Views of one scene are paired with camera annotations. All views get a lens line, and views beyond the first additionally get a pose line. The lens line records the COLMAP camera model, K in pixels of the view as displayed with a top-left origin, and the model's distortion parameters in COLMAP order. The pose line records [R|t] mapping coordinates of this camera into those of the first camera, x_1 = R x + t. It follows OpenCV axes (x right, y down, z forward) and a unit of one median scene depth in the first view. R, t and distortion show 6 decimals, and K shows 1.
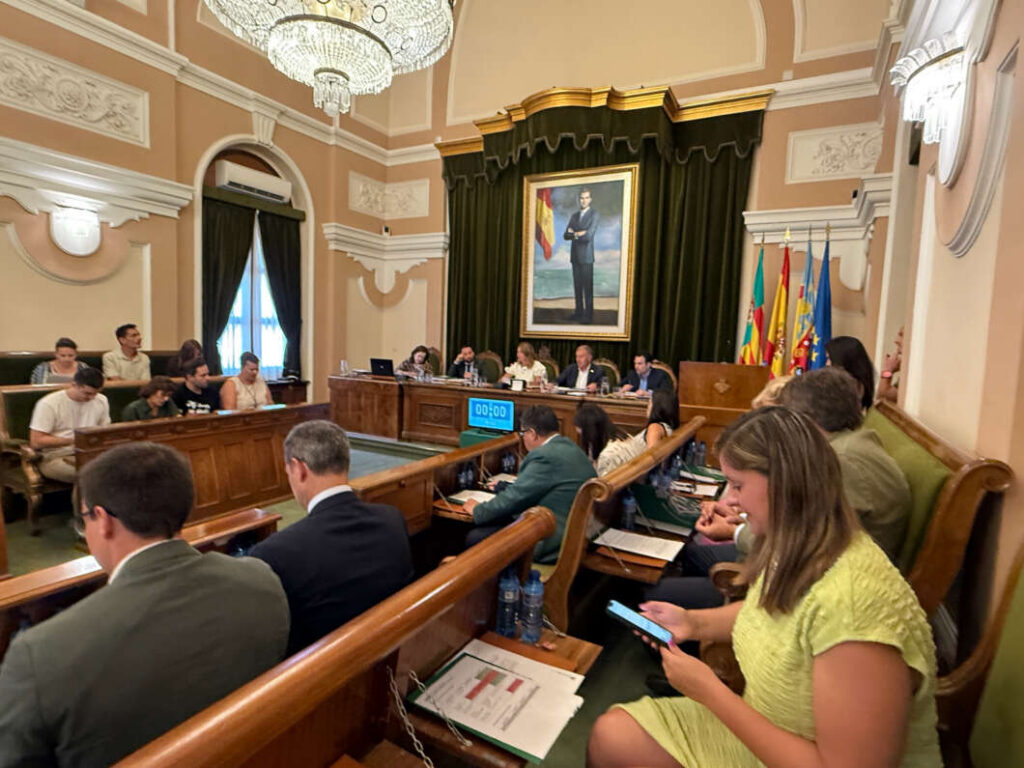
lens RADIAL K [[552.8, 0, 514.8], [0, 552.8, 383.8], [0, 0, 1]] dist [0.003820, 0.000762]
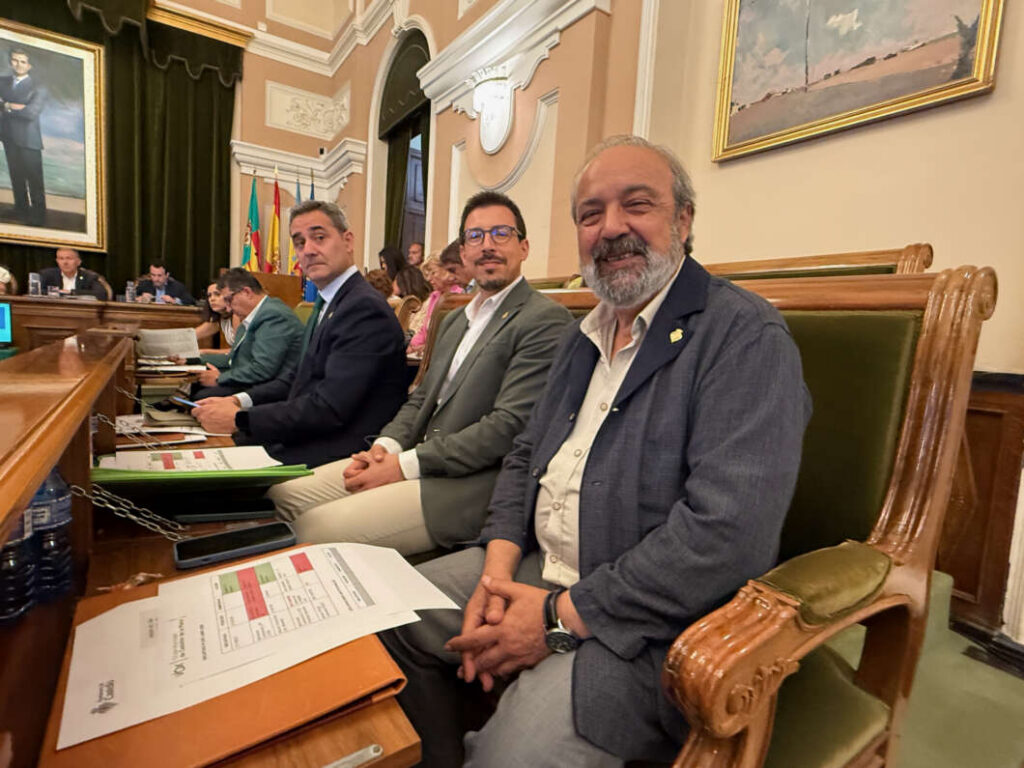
lens RADIAL K [[535.0, 0, 505.2], [0, 535.0, 386.0], [0, 0, 1]] dist [-0.001628, 0.000888]
pose [[0.503919, -0.090956, 0.858949, -0.226707], [0.025990, 0.995587, 0.090177, 0.076502], [-0.863360, -0.023118, 0.504059, 0.004658]]
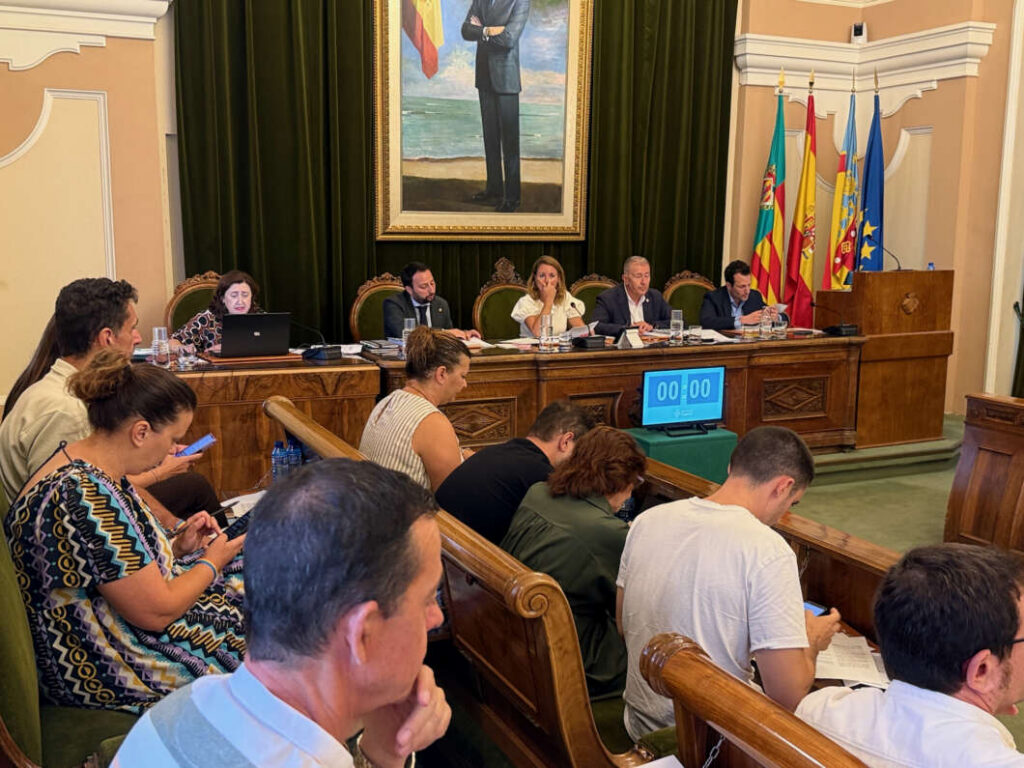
lens RADIAL K [[1141.9, 0, 510.8], [0, 1141.9, 390.7], [0, 0, 1]] dist [0.100121, 0.000000]
pose [[0.564417, -0.158480, 0.810135, -0.809547], [0.079945, 0.987279, 0.137437, -0.091357], [-0.821610, -0.012805, 0.569906, 0.388128]]
